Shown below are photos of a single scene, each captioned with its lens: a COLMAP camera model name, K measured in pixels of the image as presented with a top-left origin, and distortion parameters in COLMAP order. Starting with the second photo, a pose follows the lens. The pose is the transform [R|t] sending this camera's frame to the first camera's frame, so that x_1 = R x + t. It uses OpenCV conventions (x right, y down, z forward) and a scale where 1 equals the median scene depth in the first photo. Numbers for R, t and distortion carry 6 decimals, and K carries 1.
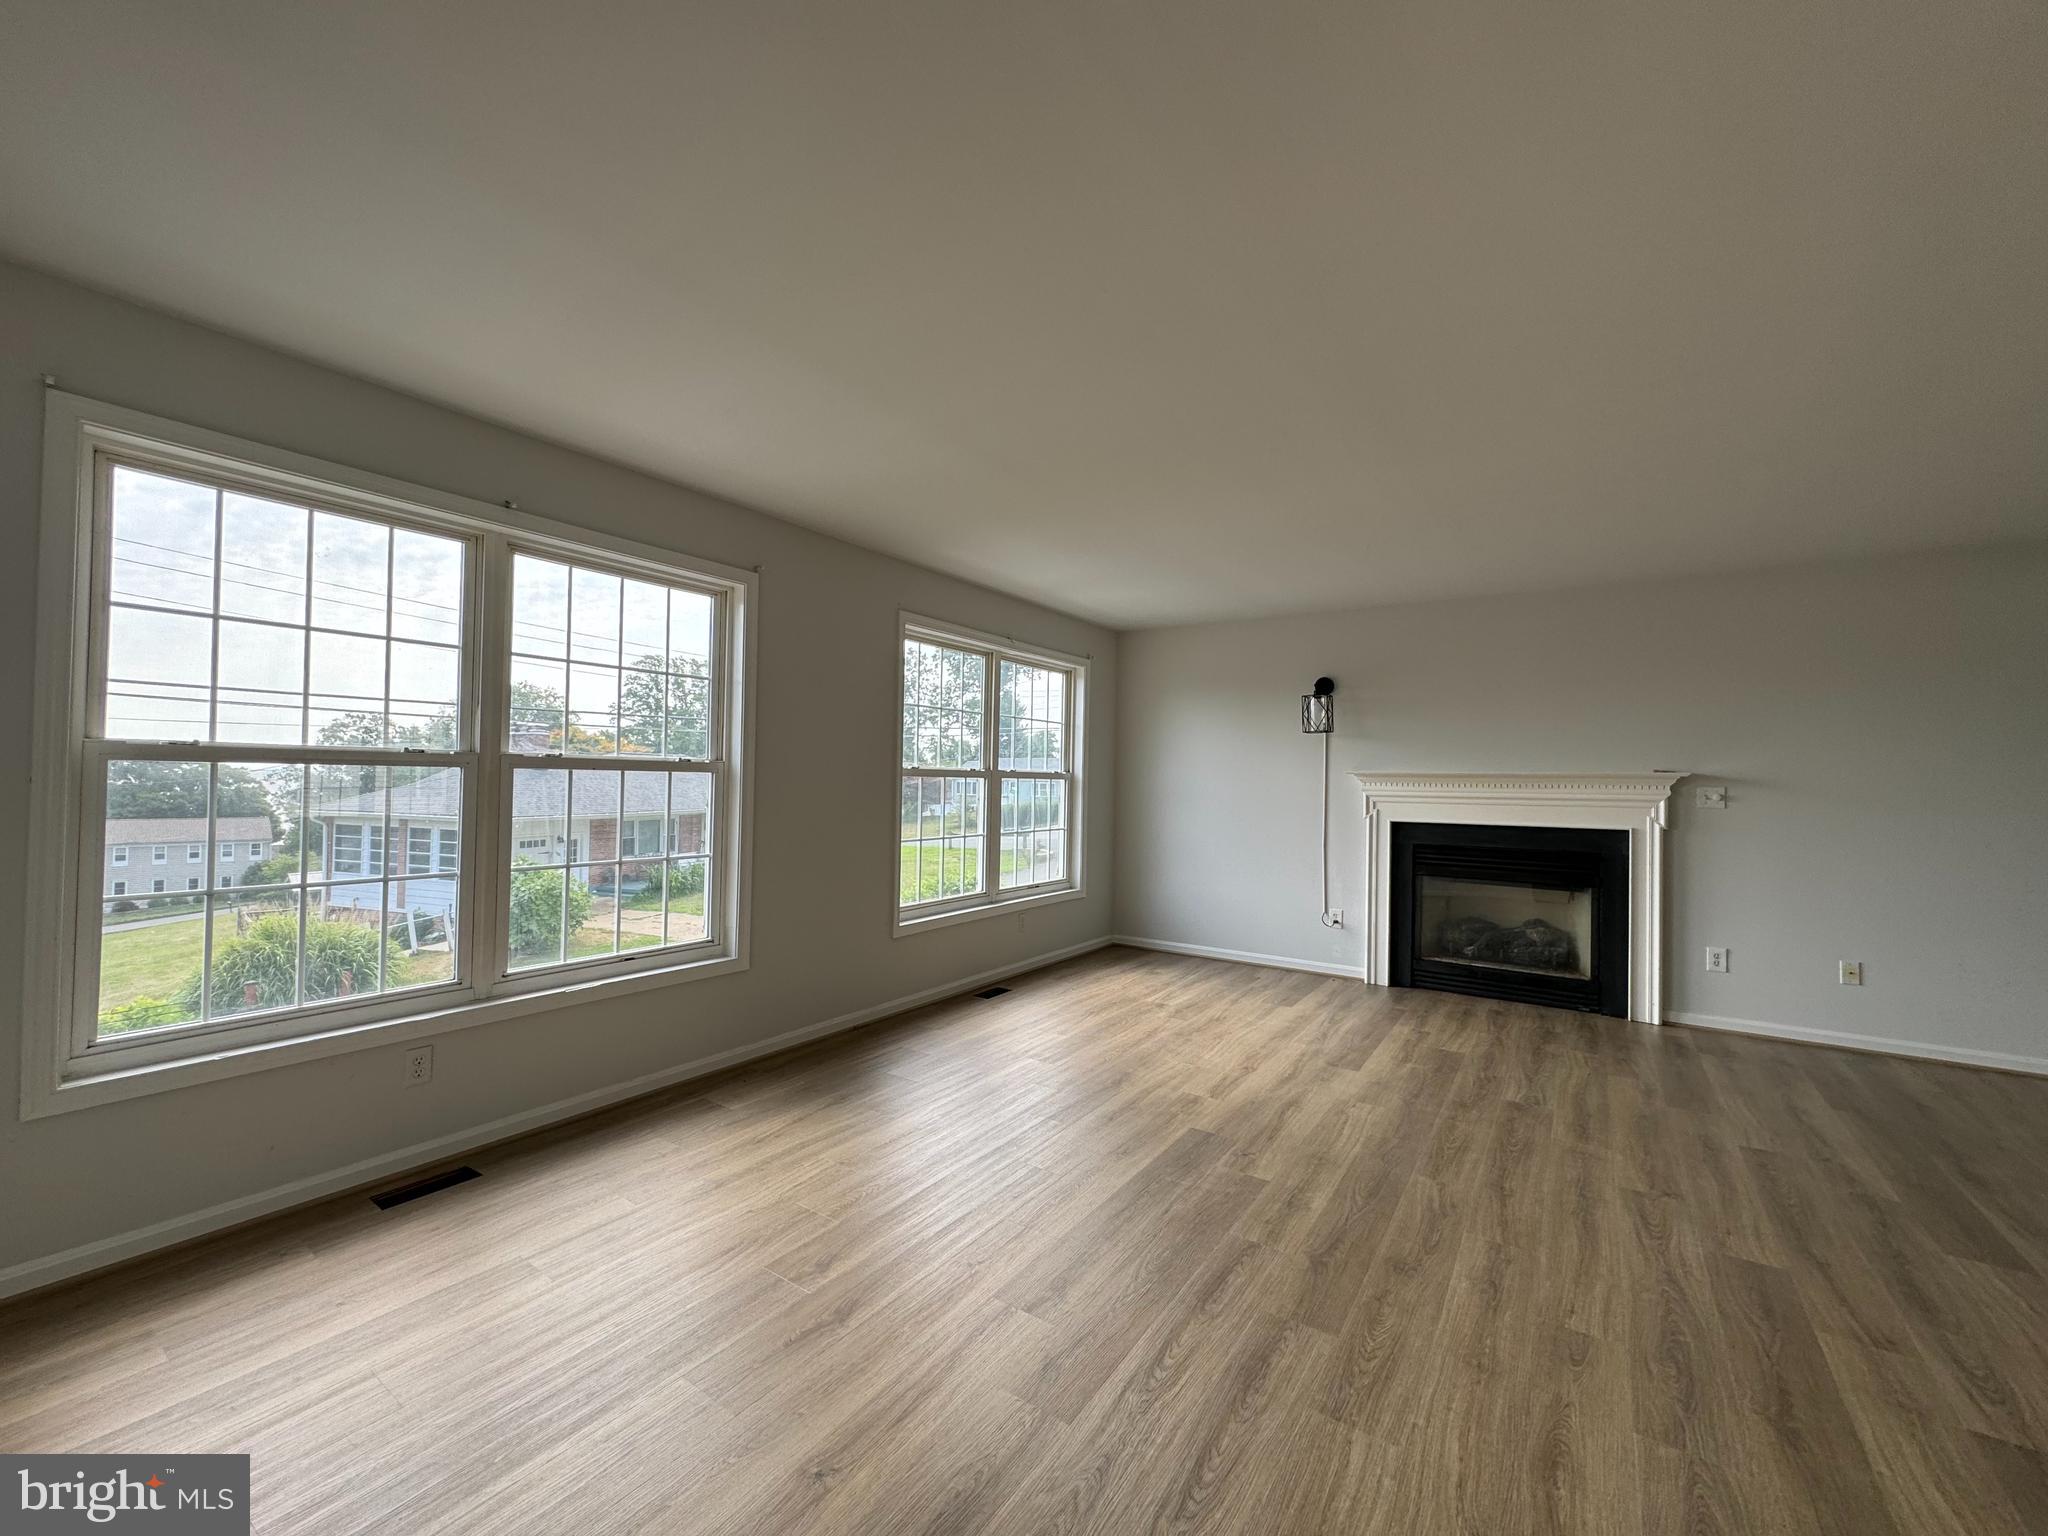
lens RADIAL K [[817.4, 0, 1024.0], [0, 817.4, 768.0], [0, 0, 1]] dist [0.000072, -0.000075]
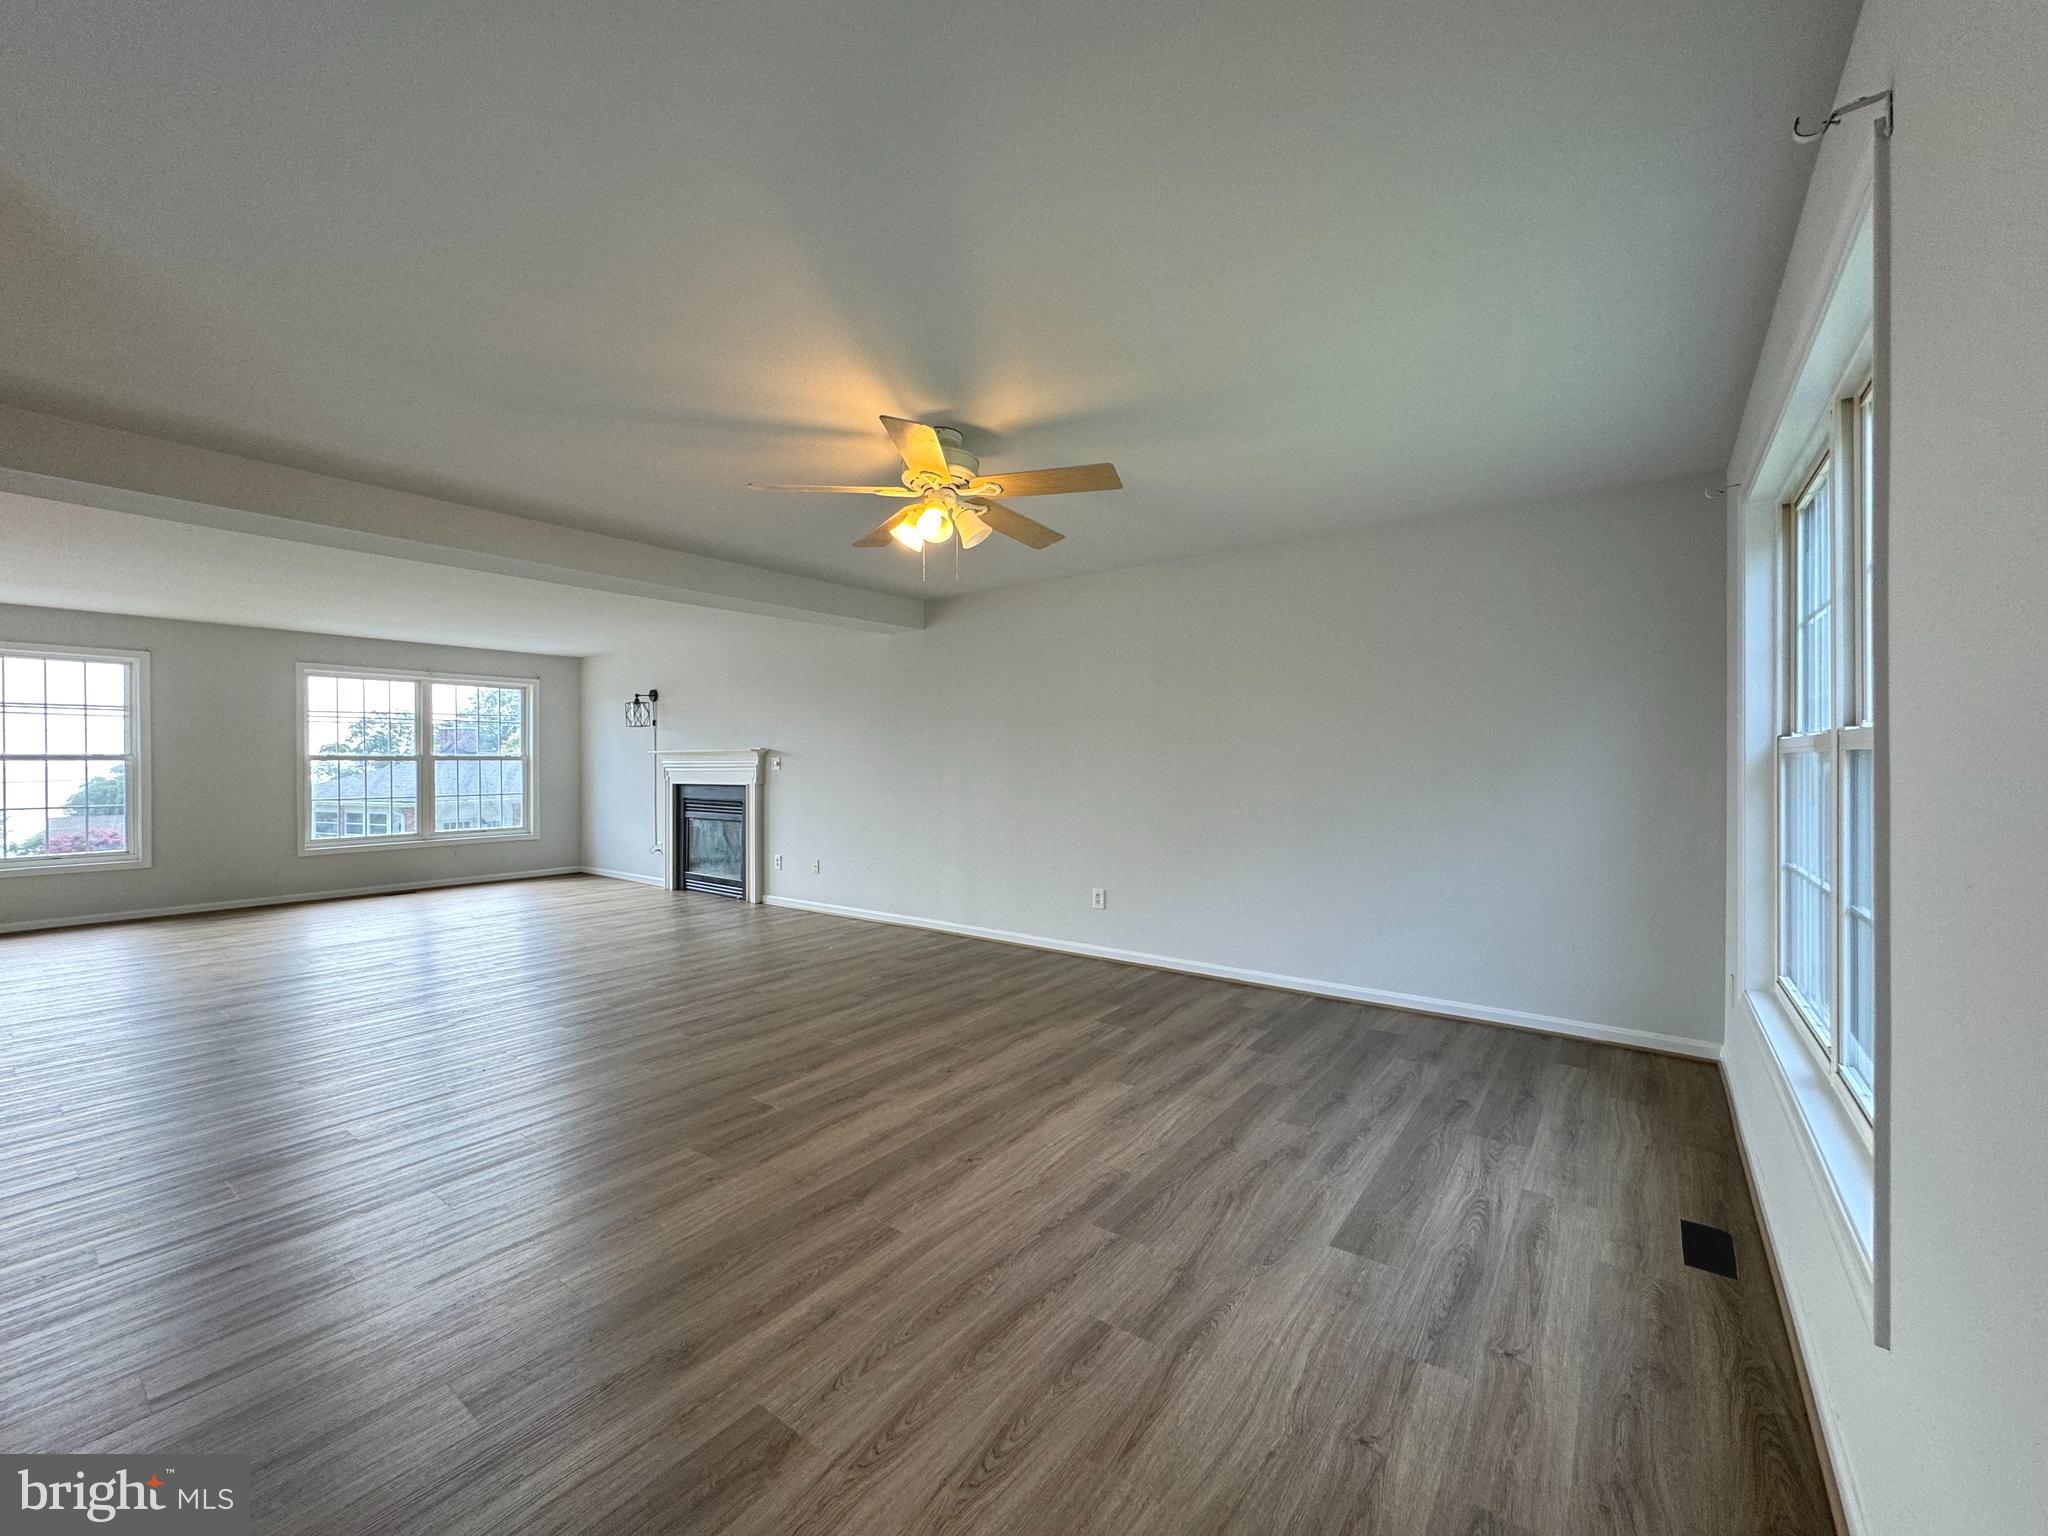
lens RADIAL K [[817.4, 0, 1024.0], [0, 817.4, 768.0], [0, 0, 1]] dist [0.000072, -0.000075]
pose [[0.998900, -0.019567, -0.042622, 1.409013], [0.020564, 0.999522, 0.023075, 0.016748], [0.042150, -0.023926, 0.998825, -0.612941]]
